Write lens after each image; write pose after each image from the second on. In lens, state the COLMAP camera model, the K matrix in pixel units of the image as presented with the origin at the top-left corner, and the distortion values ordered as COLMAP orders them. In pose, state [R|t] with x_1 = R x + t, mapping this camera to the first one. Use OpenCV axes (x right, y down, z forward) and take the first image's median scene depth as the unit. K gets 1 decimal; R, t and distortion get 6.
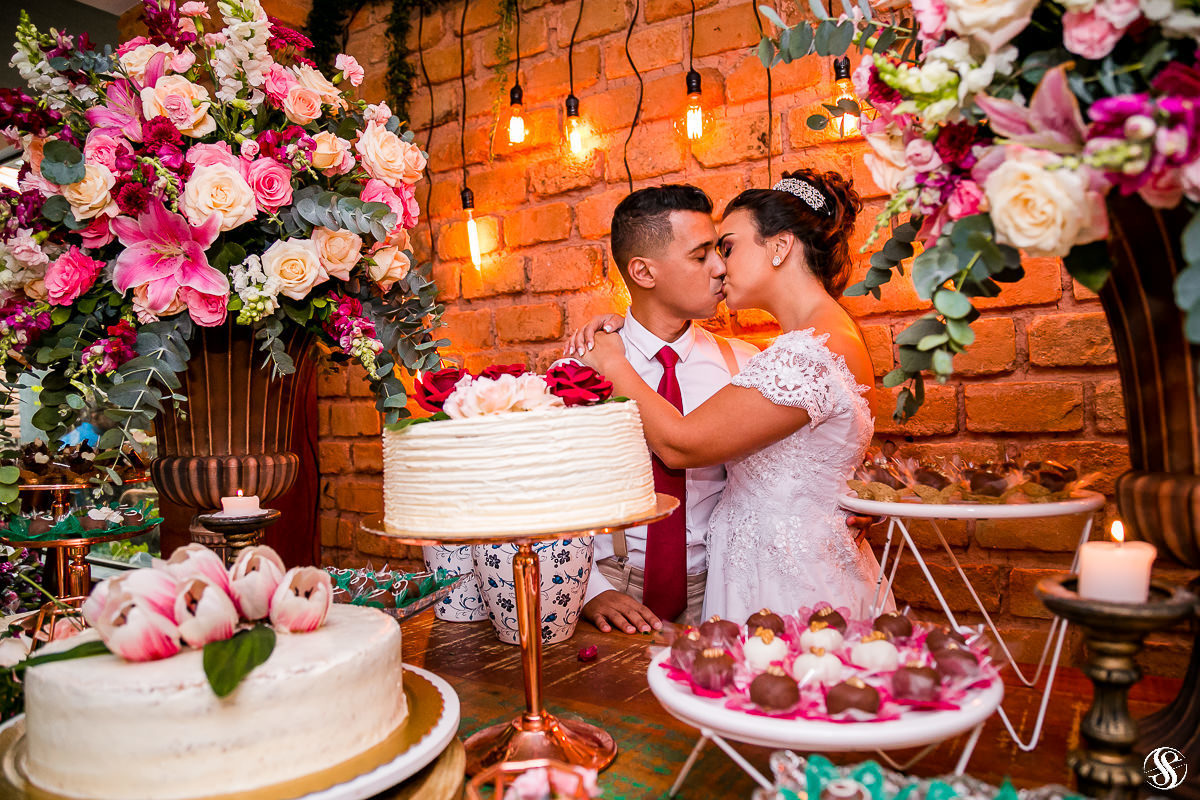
lens RADIAL K [[861.2, 0, 600.0], [0, 861.2, 400.0], [0, 0, 1]] dist [-0.152821, 0.083597]
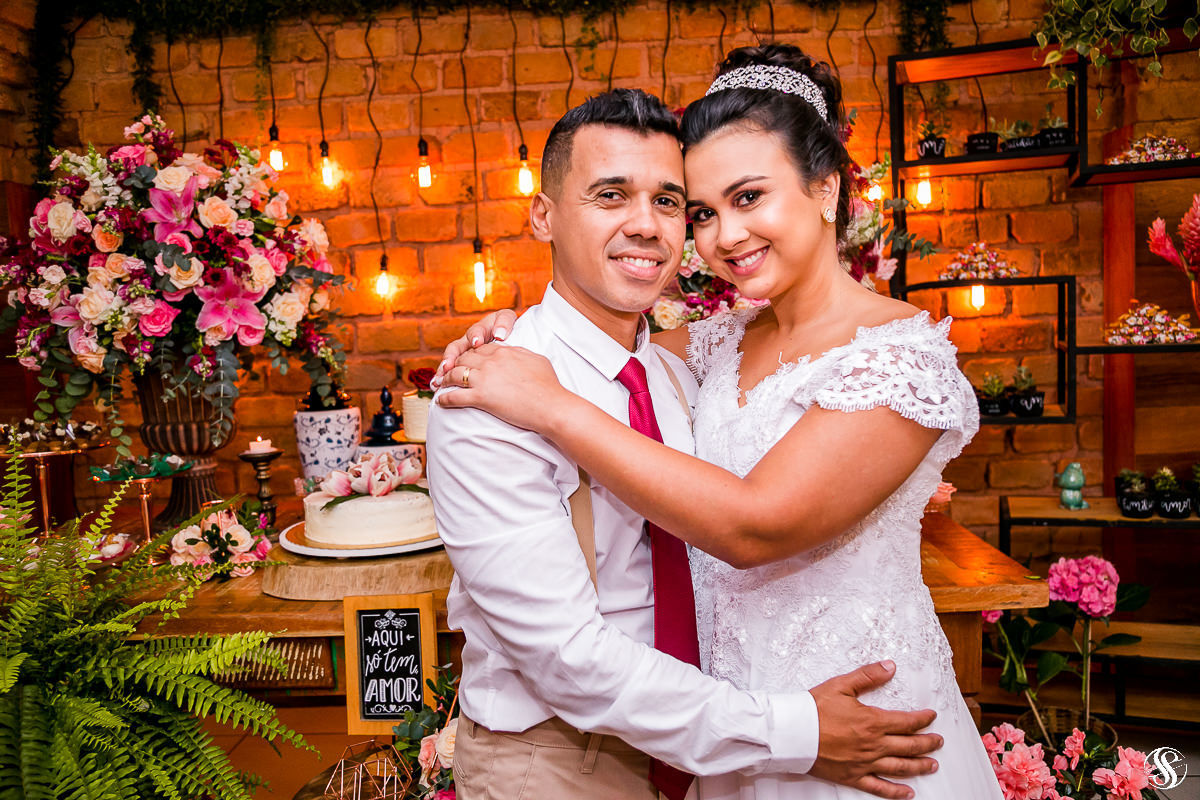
lens RADIAL K [[975.7, 0, 600.0], [0, 975.7, 400.0], [0, 0, 1]] dist [0.002636, 0.002037]
pose [[0.868504, -0.071439, 0.490507, -0.458624], [0.029236, 0.995220, 0.093180, -0.078094], [-0.494819, -0.066587, 0.866441, -0.630161]]
